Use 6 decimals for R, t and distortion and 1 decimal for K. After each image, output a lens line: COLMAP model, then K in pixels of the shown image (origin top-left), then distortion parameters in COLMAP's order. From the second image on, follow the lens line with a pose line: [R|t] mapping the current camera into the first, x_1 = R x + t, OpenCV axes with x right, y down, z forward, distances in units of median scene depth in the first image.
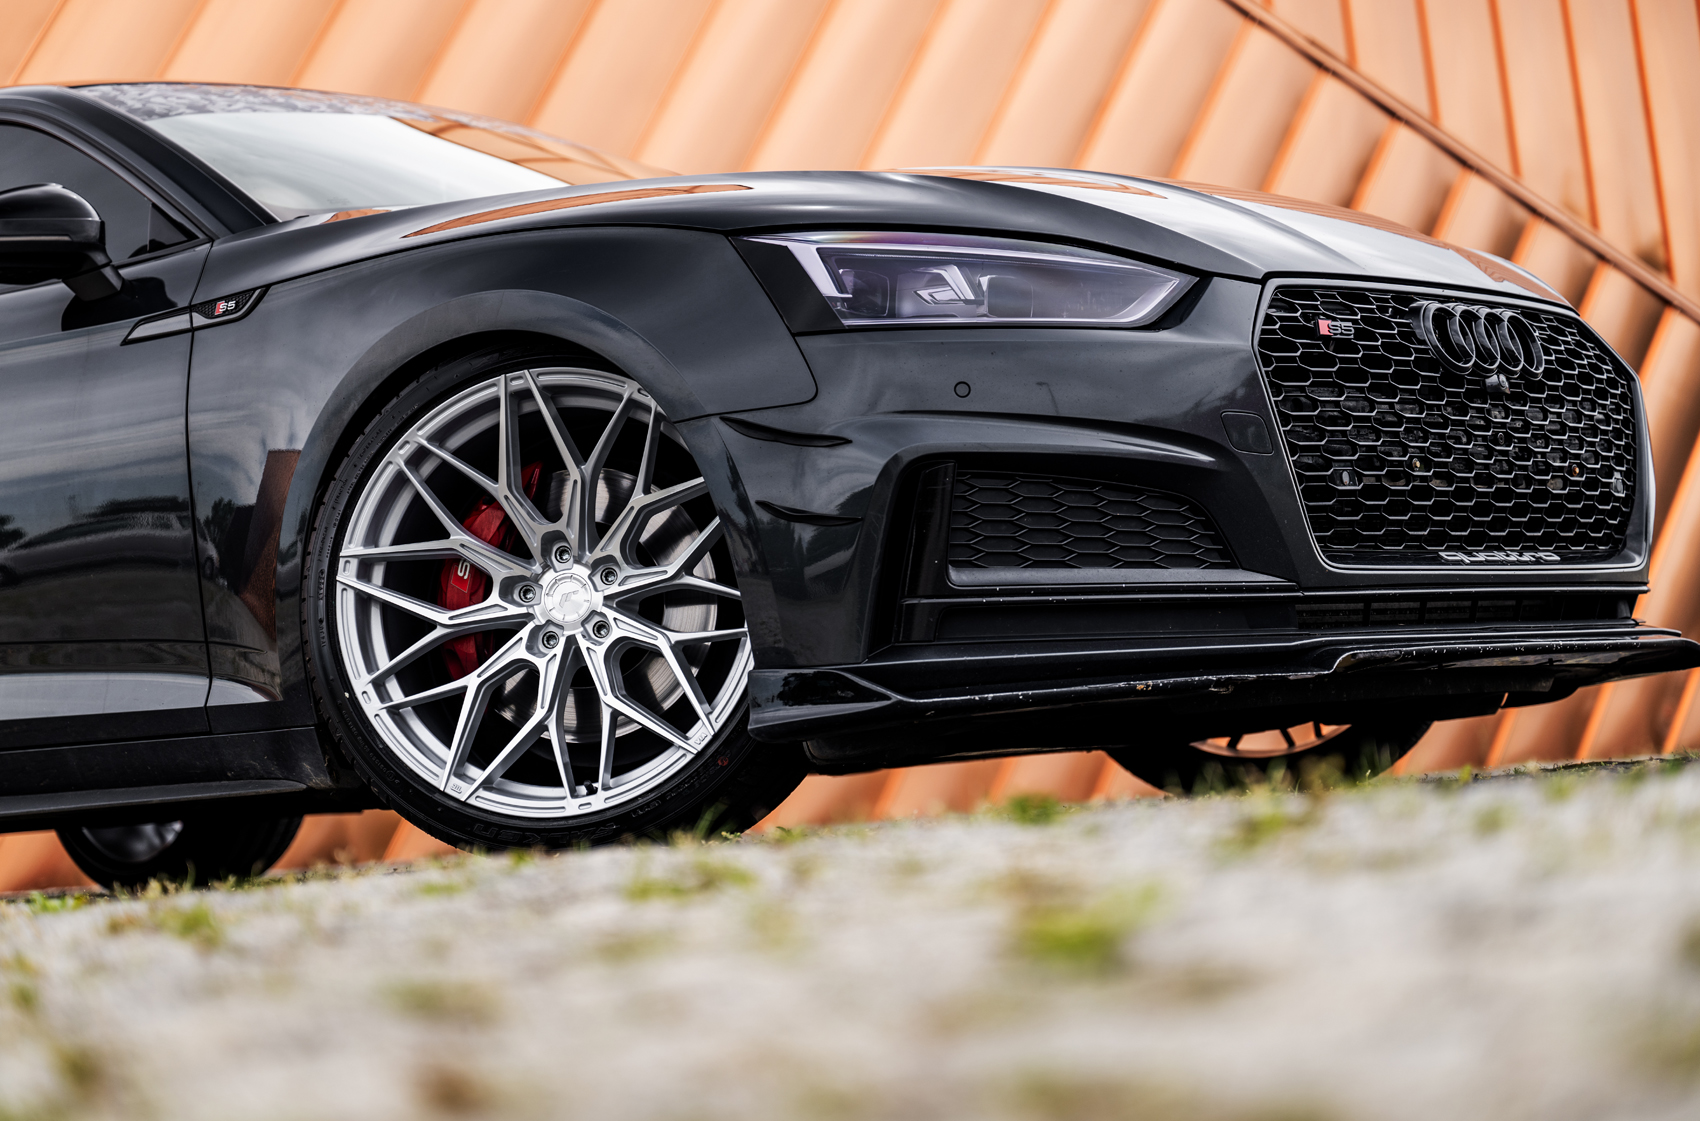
lens RADIAL K [[3397.6, 0, 842.8], [0, 3397.6, 554.4], [0, 0, 1]] dist [-0.053617, 0.000000]
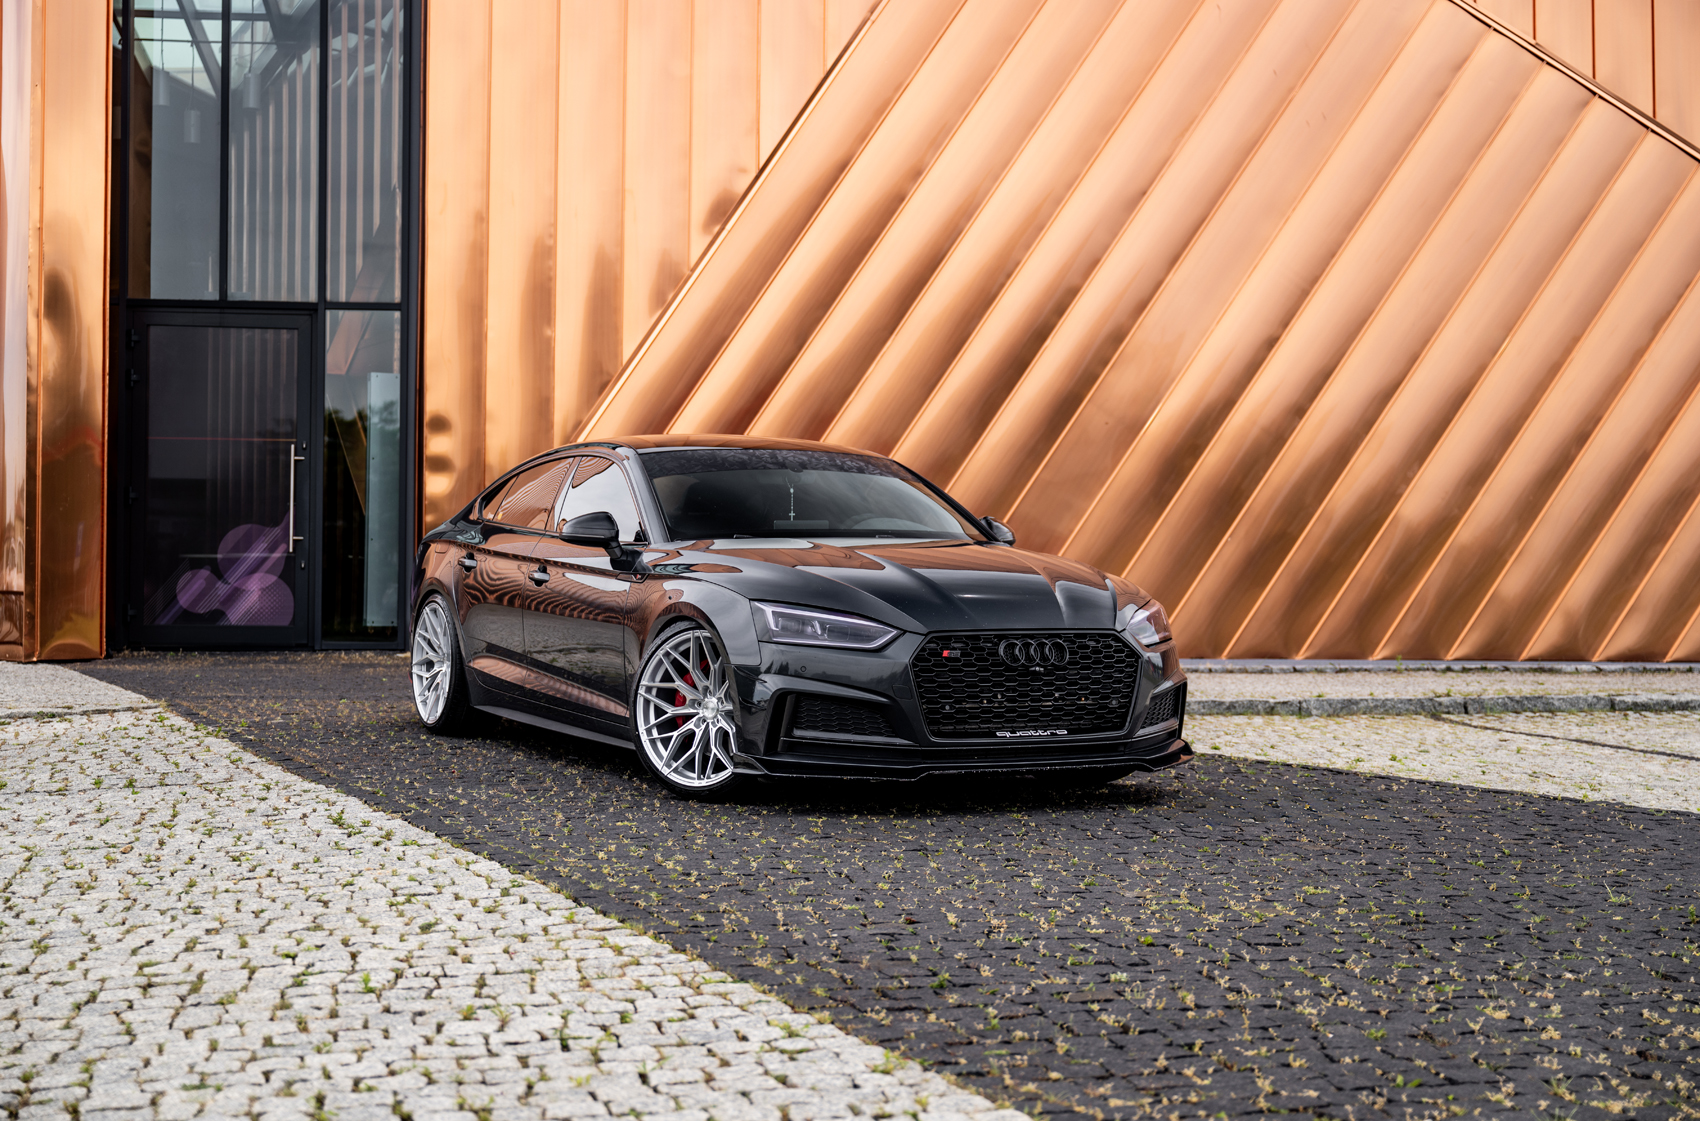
lens RADIAL K [[2391.4, 0, 843.6], [0, 2391.4, 554.5], [0, 0, 1]] dist [-0.016928, 0.000000]
pose [[0.925637, 0.102252, -0.364335, 0.755112], [-0.064956, 0.991444, 0.113225, -0.356541], [0.372795, -0.081139, 0.924359, -0.829446]]
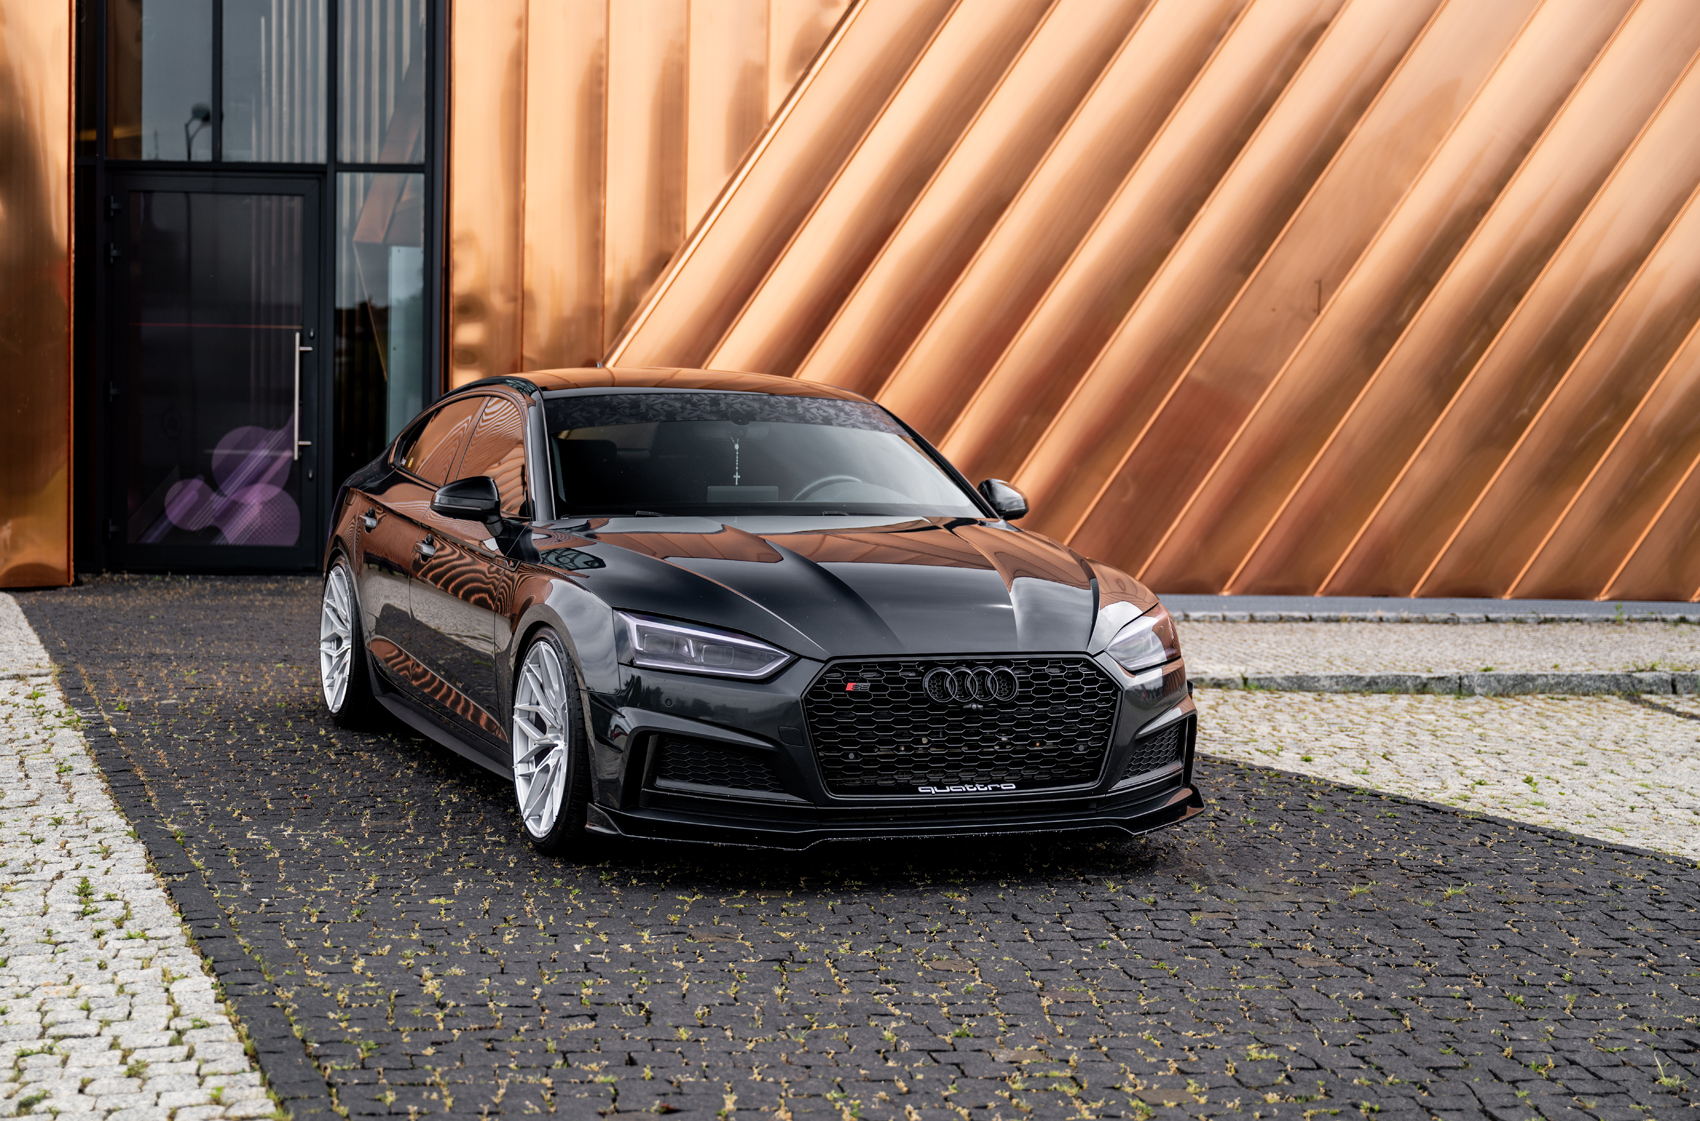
lens RADIAL K [[2734.7, 0, 819.5], [0, 2734.7, 583.4], [0, 0, 1]] dist [-0.024950, 0.000000]
pose [[0.883636, 0.138219, -0.447306, 0.877786], [-0.061129, 0.981309, 0.182469, -0.439540], [0.464166, -0.133893, 0.875570, -0.525261]]
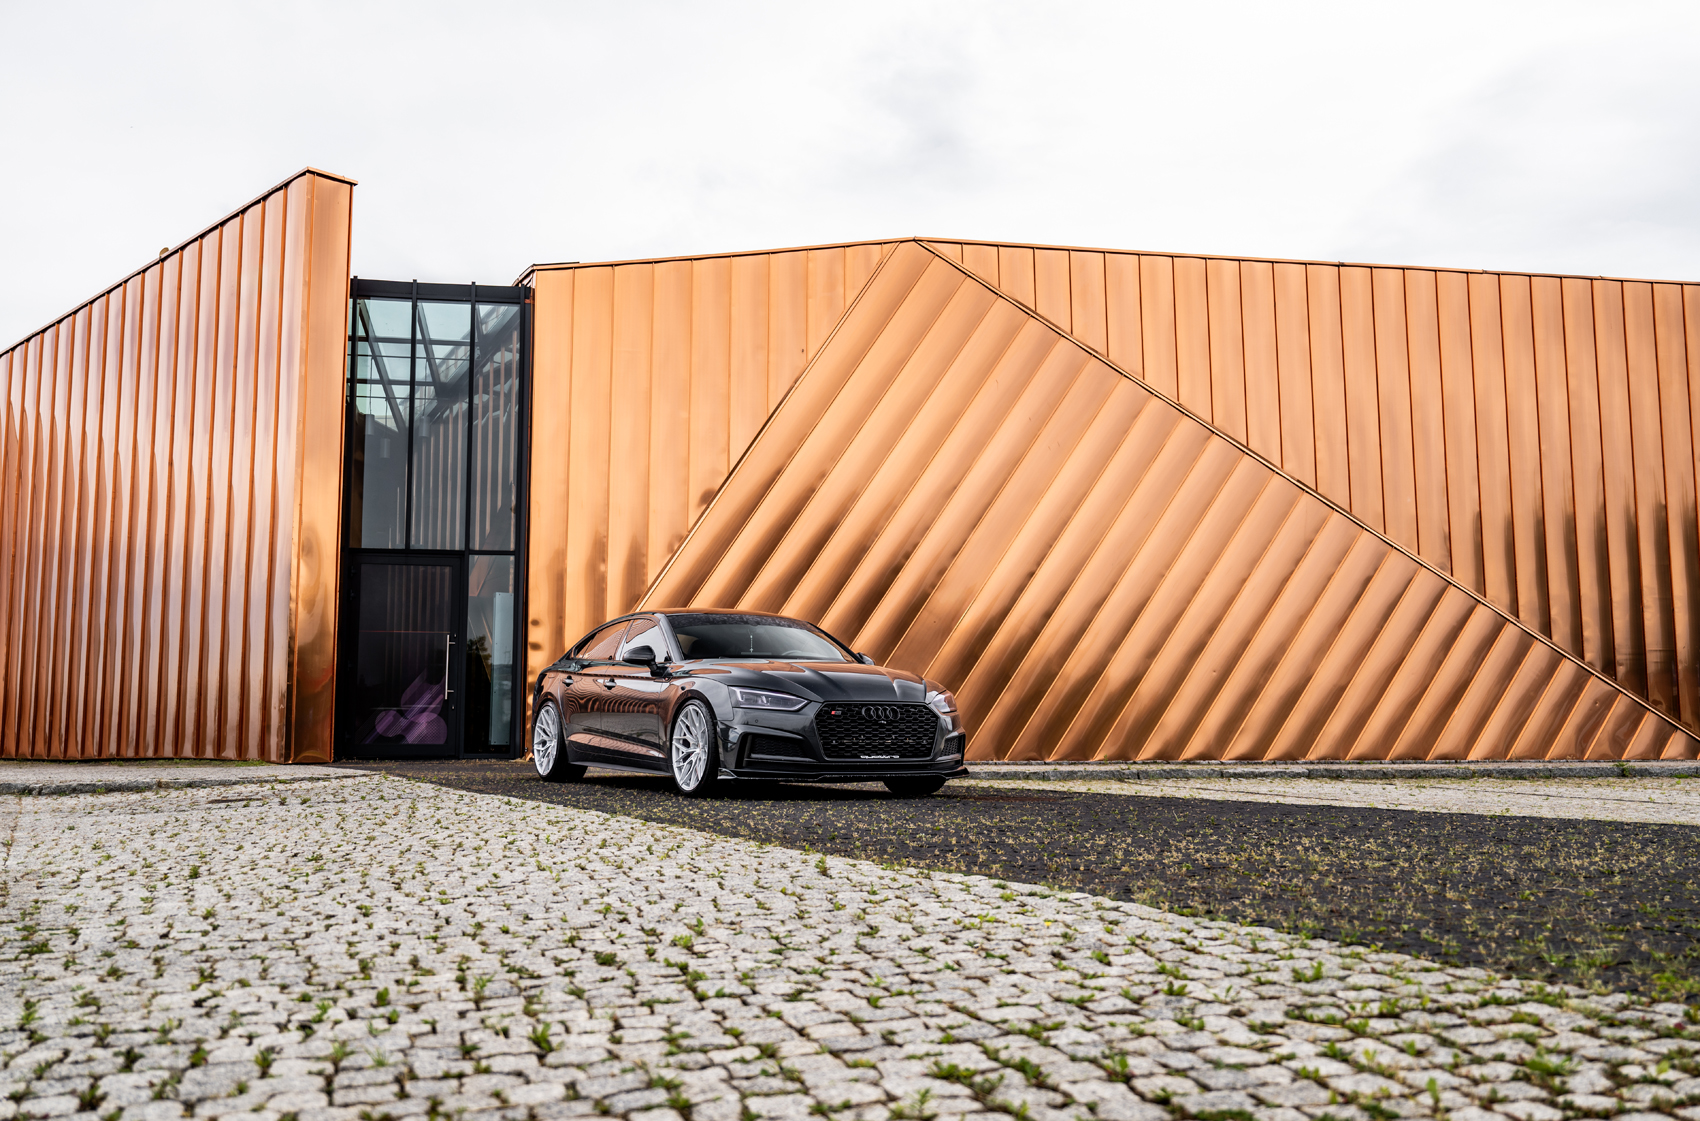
lens RADIAL K [[1533.4, 0, 890.9], [0, 1533.4, 585.0], [0, 0, 1]] dist [-0.018224, -0.015472]
pose [[0.950155, 0.064794, -0.304971, 0.909755], [-0.064044, 0.997869, 0.012474, -0.290292], [0.305129, 0.007679, 0.952280, -1.194276]]
